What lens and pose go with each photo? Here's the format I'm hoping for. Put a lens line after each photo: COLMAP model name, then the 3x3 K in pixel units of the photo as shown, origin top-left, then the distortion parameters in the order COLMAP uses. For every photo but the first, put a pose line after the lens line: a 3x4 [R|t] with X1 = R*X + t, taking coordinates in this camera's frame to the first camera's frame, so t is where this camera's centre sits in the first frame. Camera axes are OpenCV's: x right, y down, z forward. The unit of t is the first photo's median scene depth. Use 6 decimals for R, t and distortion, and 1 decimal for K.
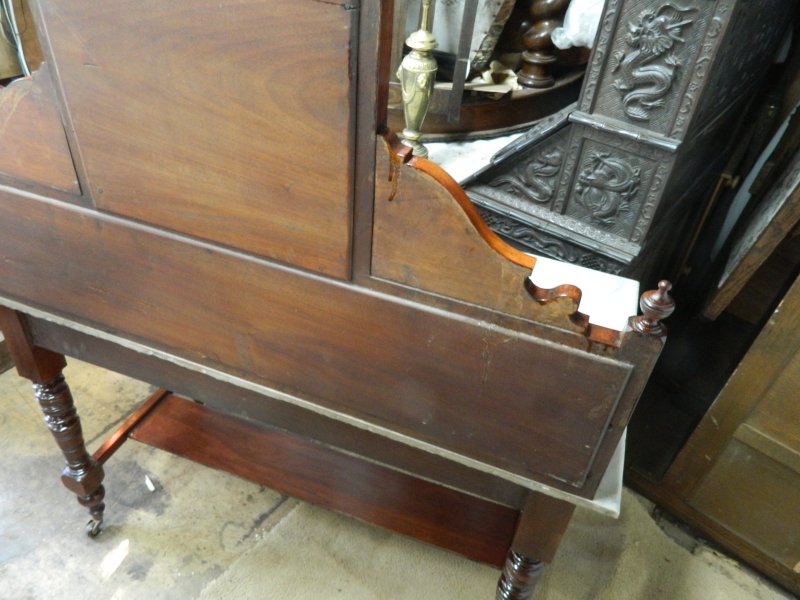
lens RADIAL K [[592.1, 0, 400.4], [0, 592.1, 298.7], [0, 0, 1]] dist [0.014424, -0.010917]
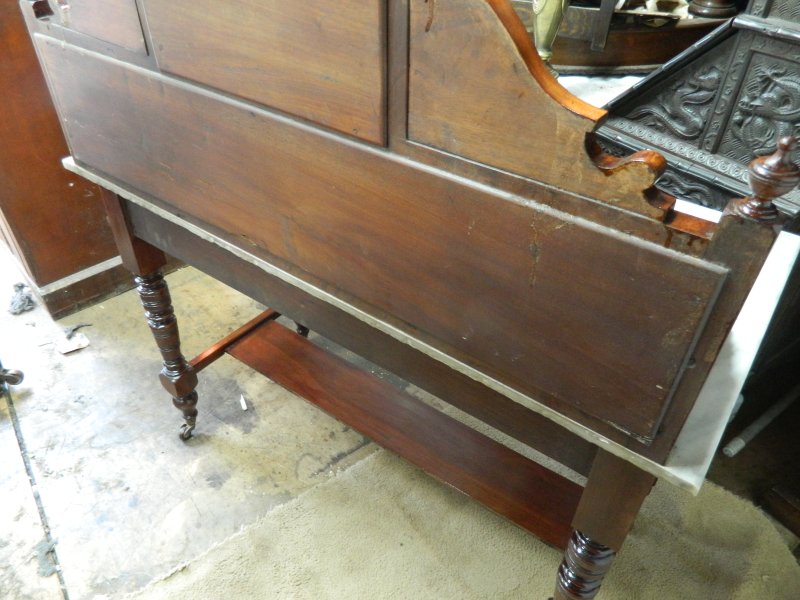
lens RADIAL K [[592.1, 0, 401.3], [0, 592.1, 299.3], [0, 0, 1]] dist [0.014424, -0.010917]
pose [[0.957802, 0.128262, -0.257224, 0.141148], [-0.124421, 0.991738, 0.031225, 0.121394], [0.259104, 0.002097, 0.965847, 0.145268]]
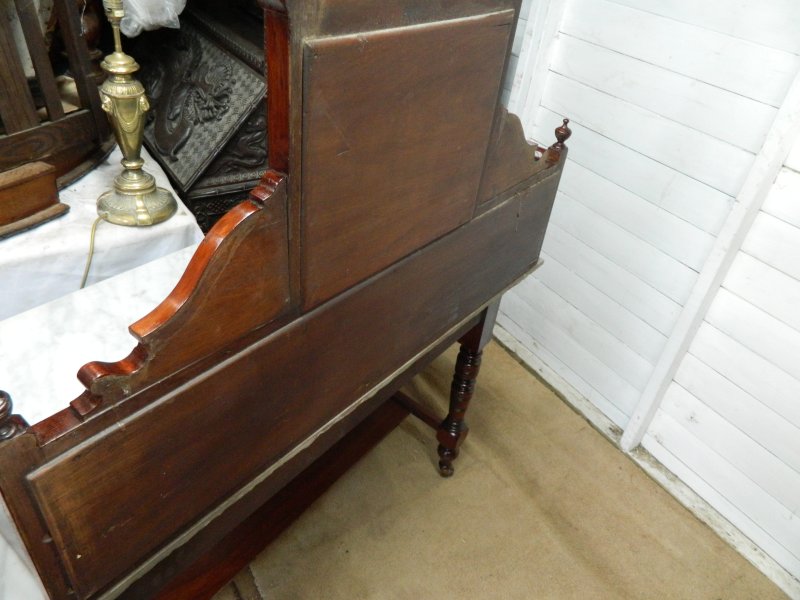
lens RADIAL K [[592.1, 0, 397.1], [0, 592.1, 303.0], [0, 0, 1]] dist [0.014424, -0.010917]
pose [[0.314981, -0.594401, 0.739915, -0.999371], [0.515851, 0.761611, 0.392233, -0.395289], [-0.796671, 0.258140, 0.546515, 0.334598]]
